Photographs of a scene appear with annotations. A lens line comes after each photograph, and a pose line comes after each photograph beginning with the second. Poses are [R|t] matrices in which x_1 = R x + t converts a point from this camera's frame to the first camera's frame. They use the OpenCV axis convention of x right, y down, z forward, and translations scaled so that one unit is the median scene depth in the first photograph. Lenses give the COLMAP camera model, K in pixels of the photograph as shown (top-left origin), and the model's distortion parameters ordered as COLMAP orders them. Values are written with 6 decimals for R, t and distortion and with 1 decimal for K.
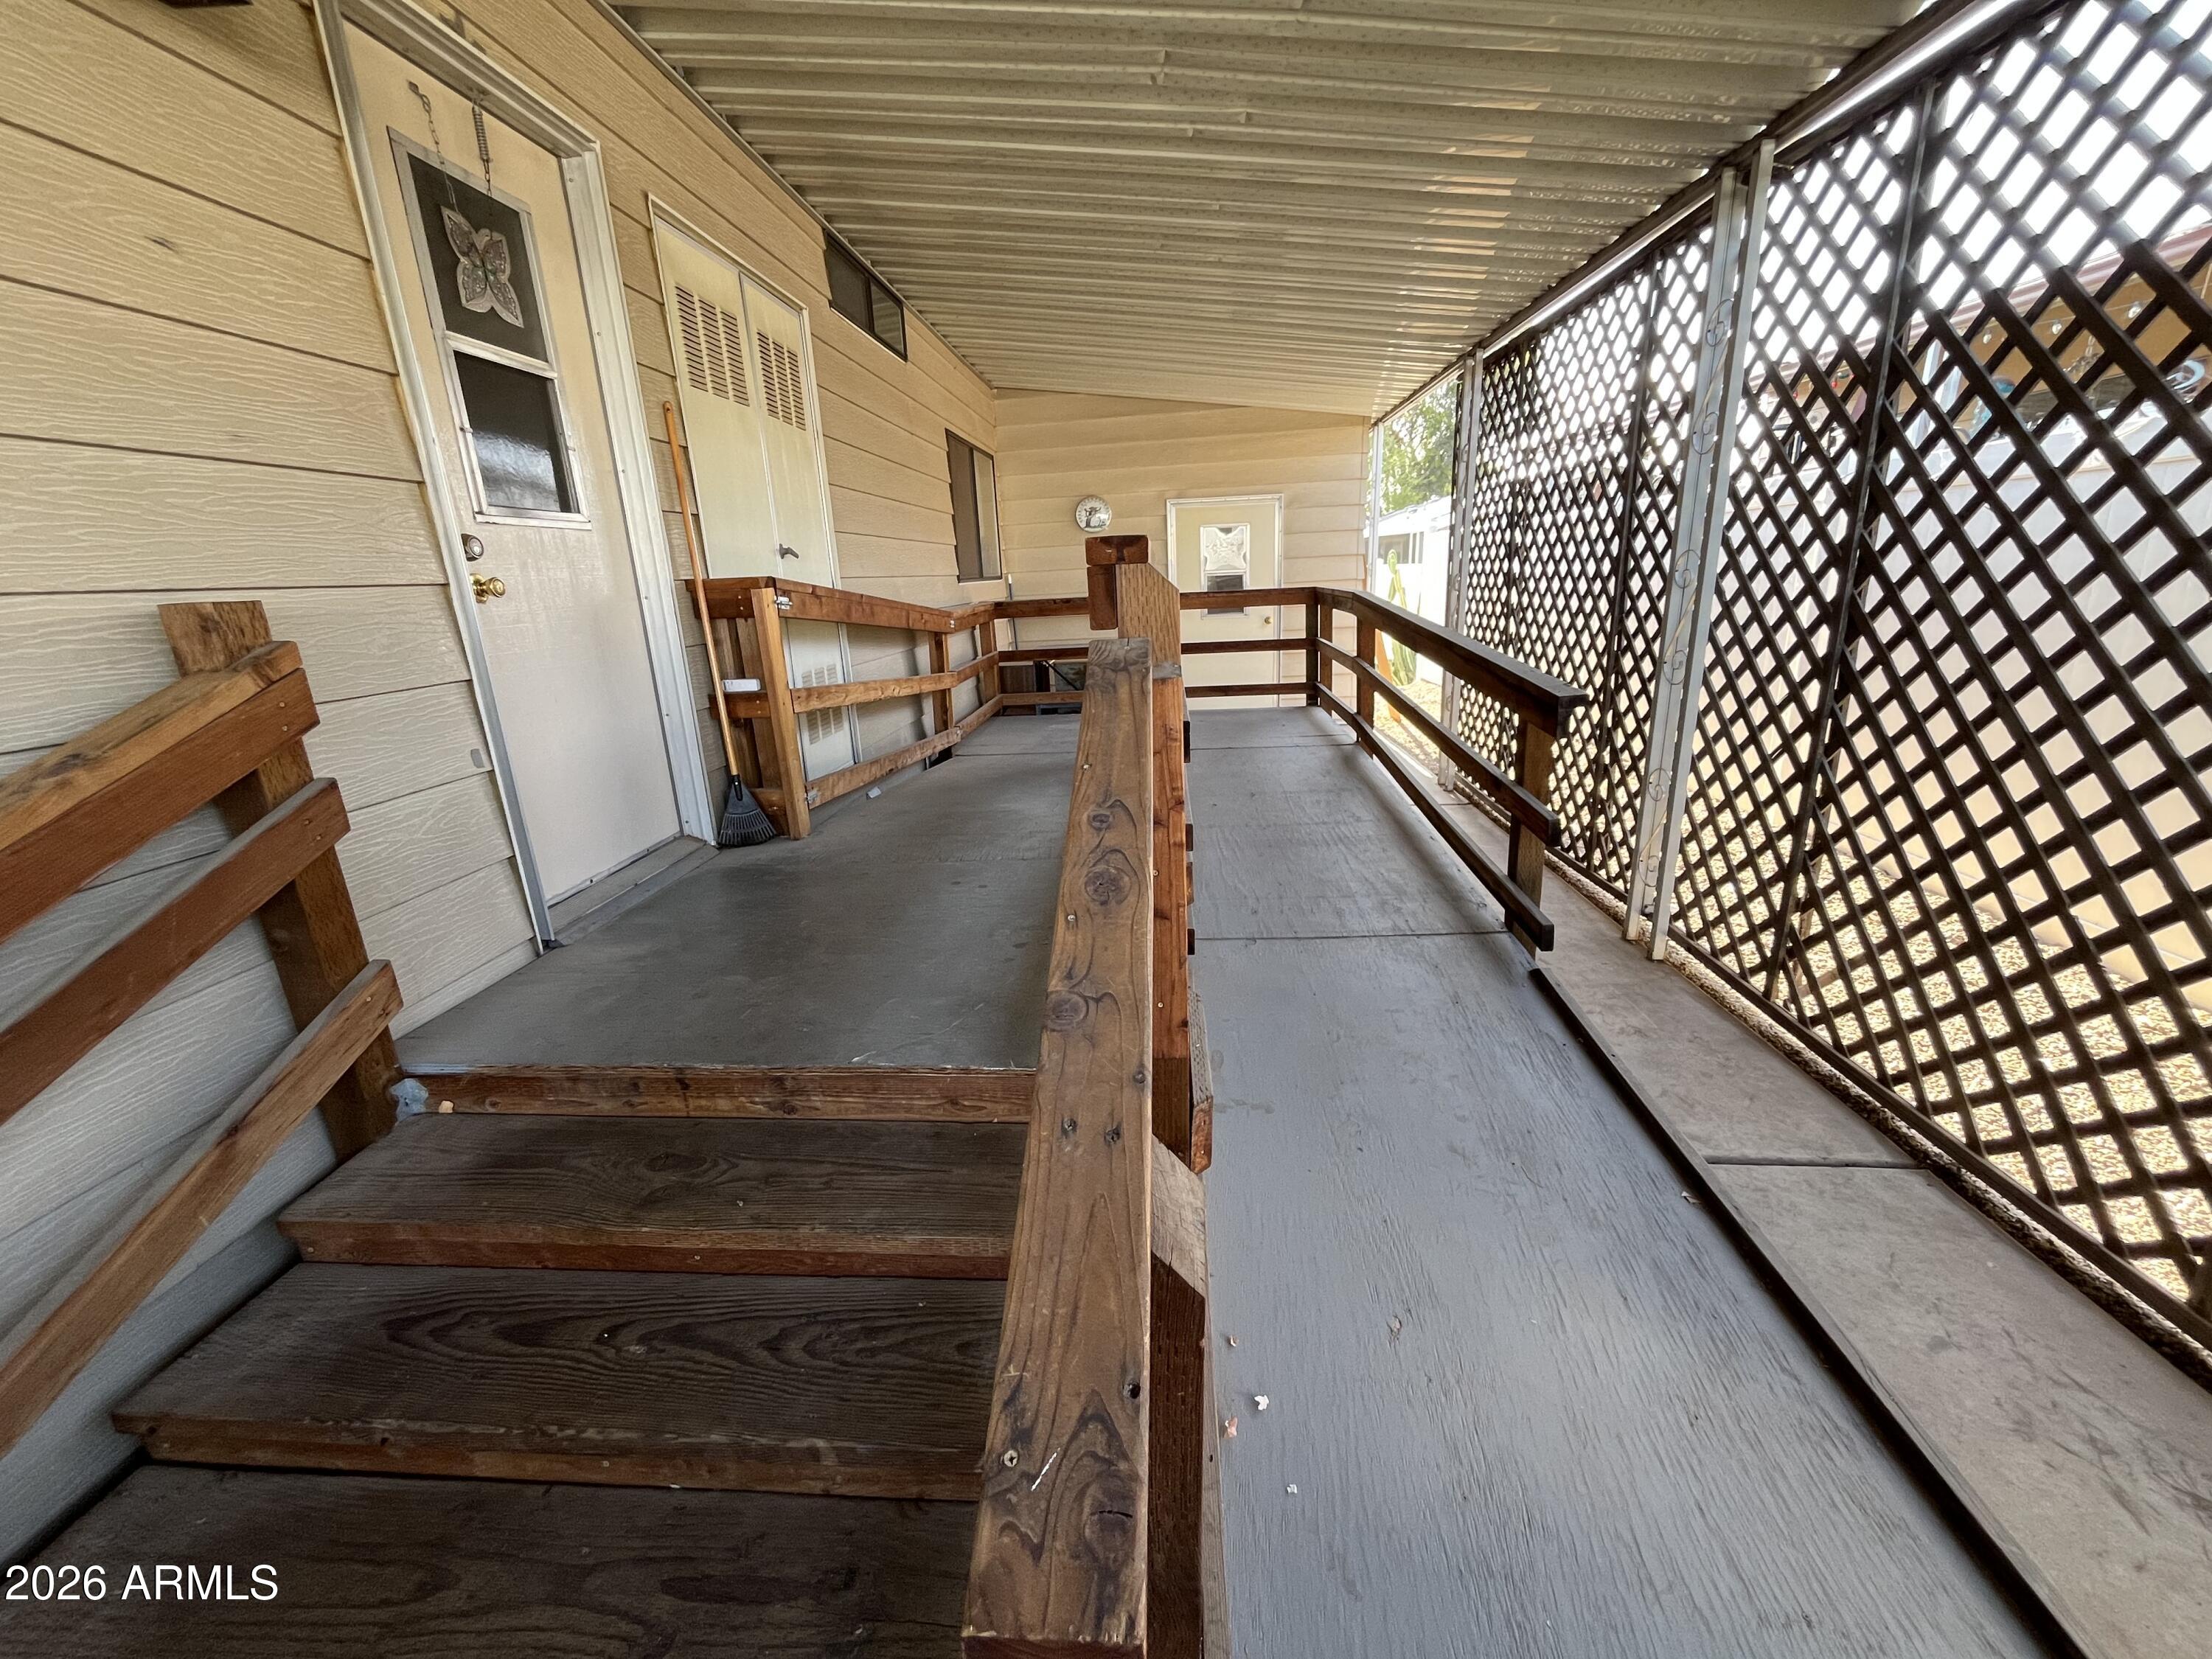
lens RADIAL K [[894.8, 0, 1107.9], [0, 894.8, 832.6], [0, 0, 1]] dist [-0.004361, 0.000376]
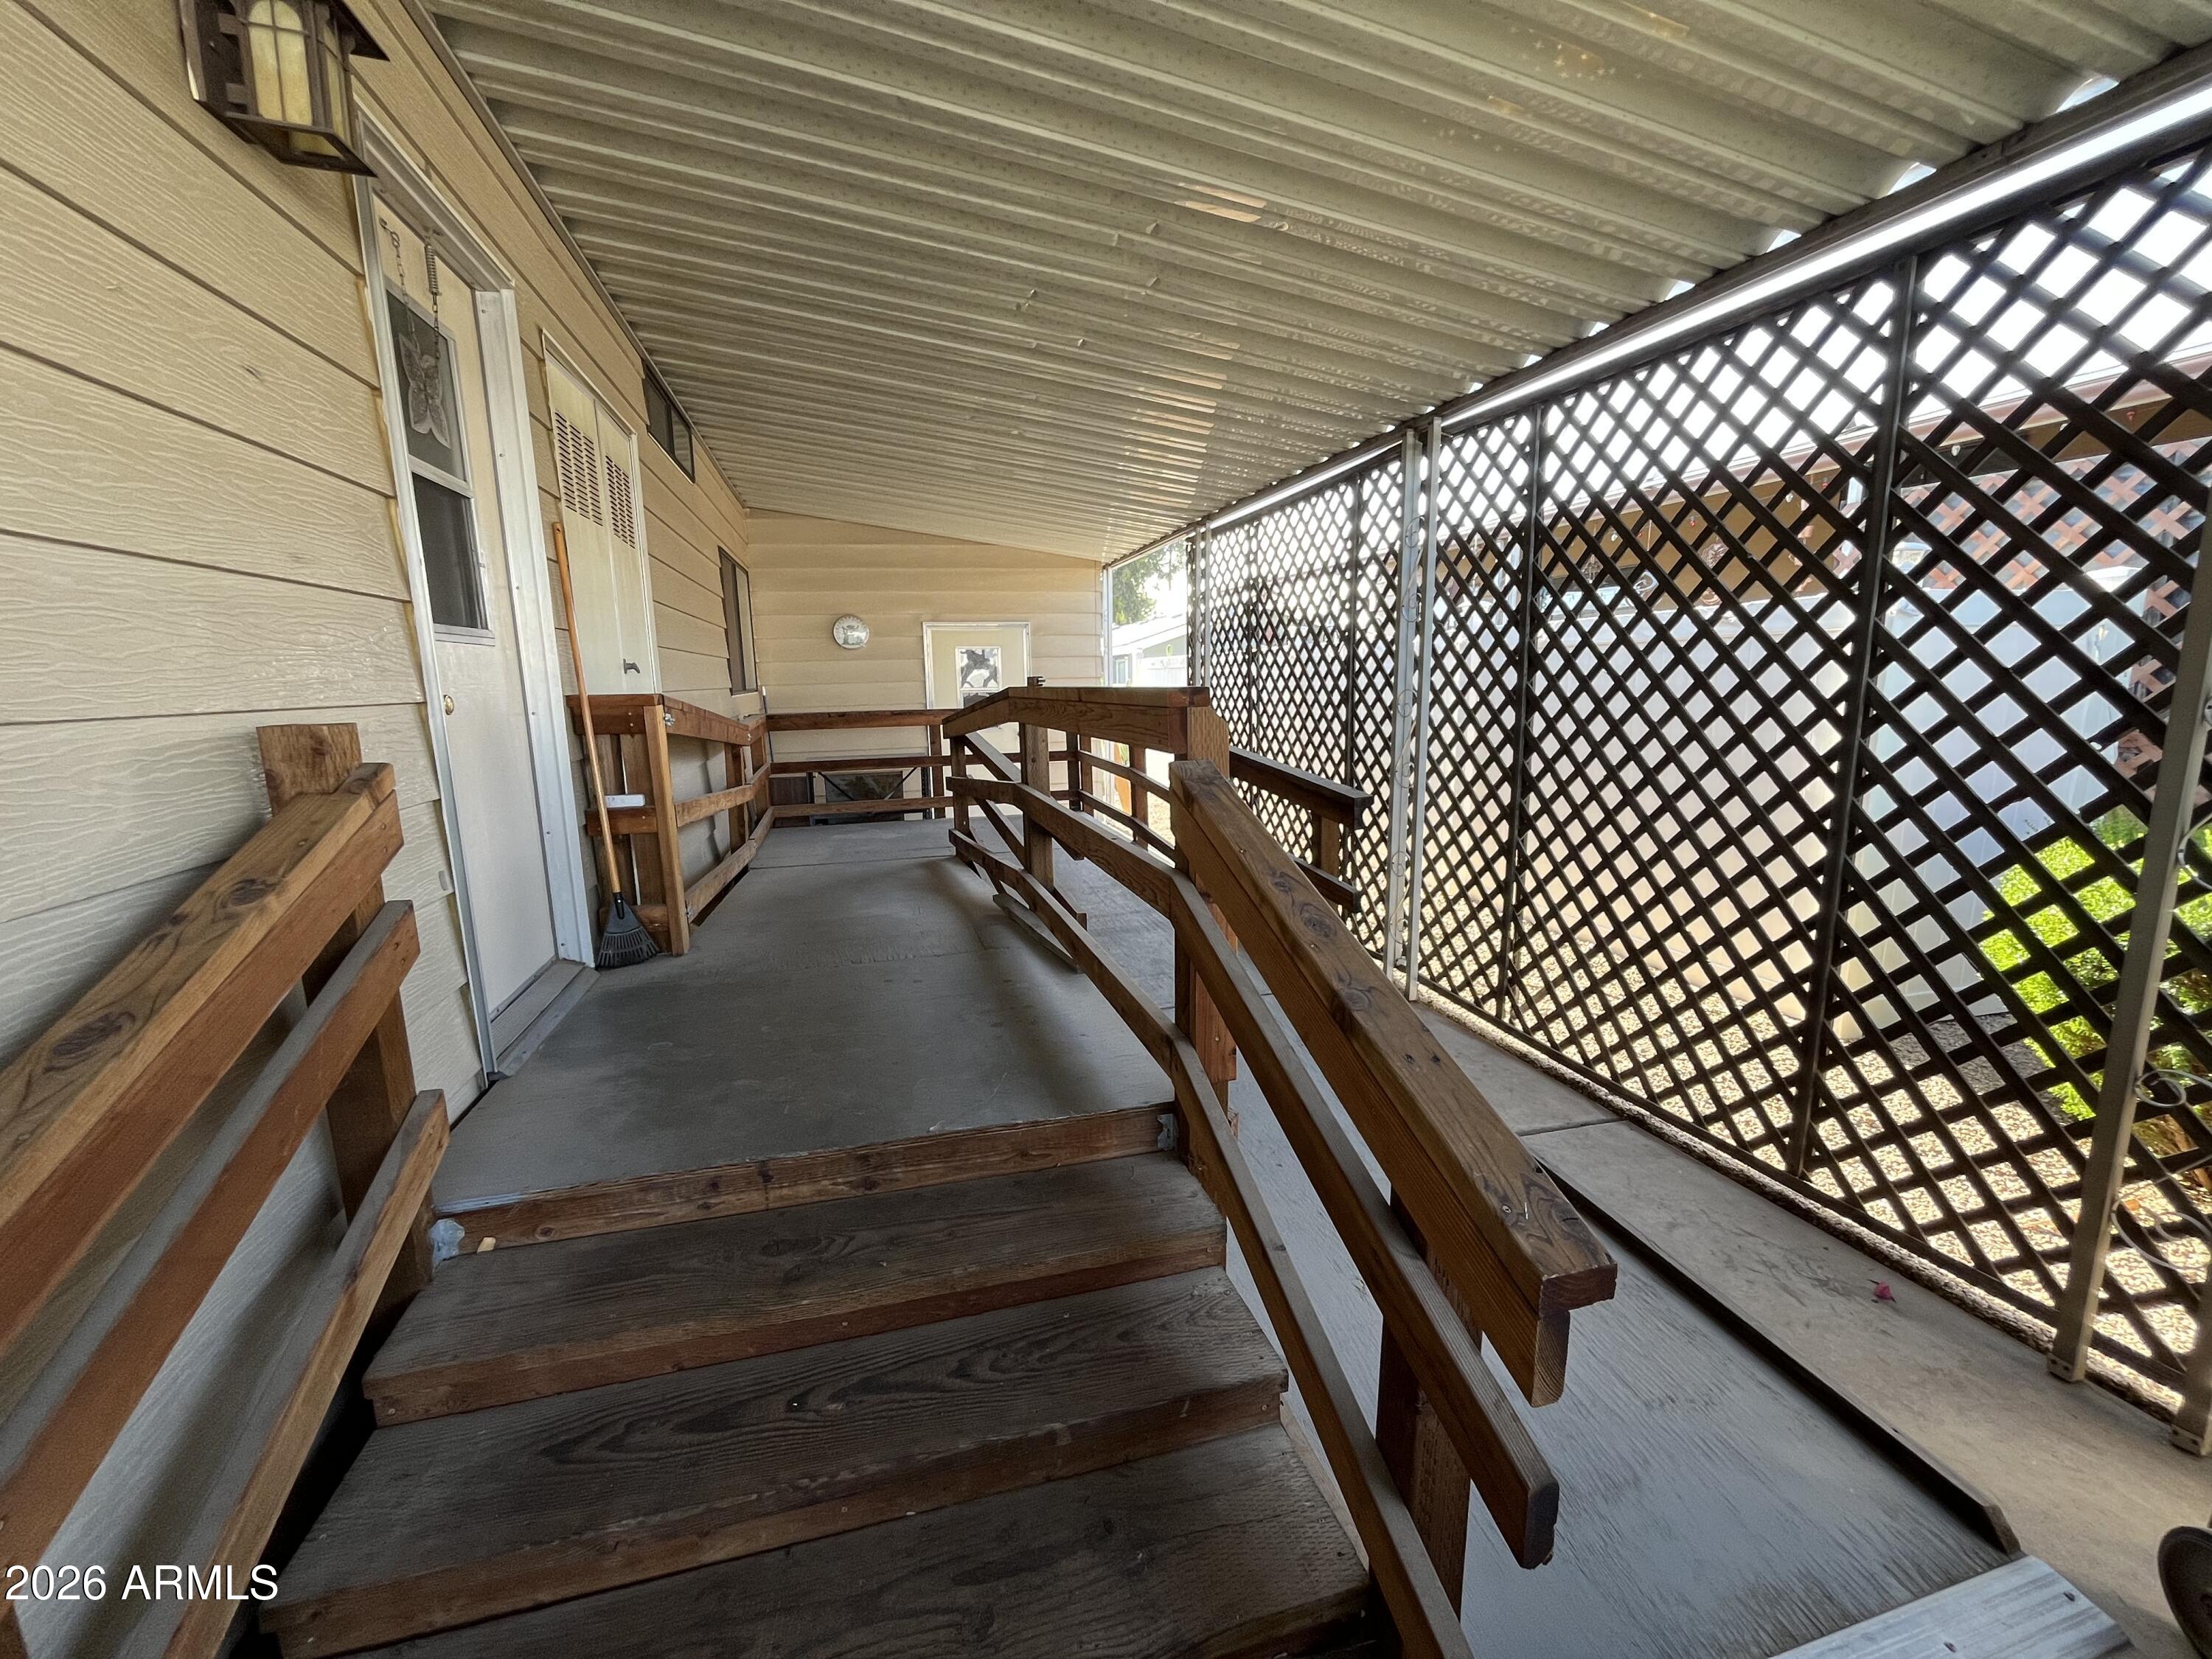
lens RADIAL K [[894.8, 0, 1104.6], [0, 894.8, 831.2], [0, 0, 1]] dist [-0.004361, 0.000376]
pose [[0.941968, -0.029419, 0.334411, -0.294654], [0.069462, 0.991675, -0.108420, 0.014221], [-0.328437, 0.125357, 0.936170, -0.109152]]
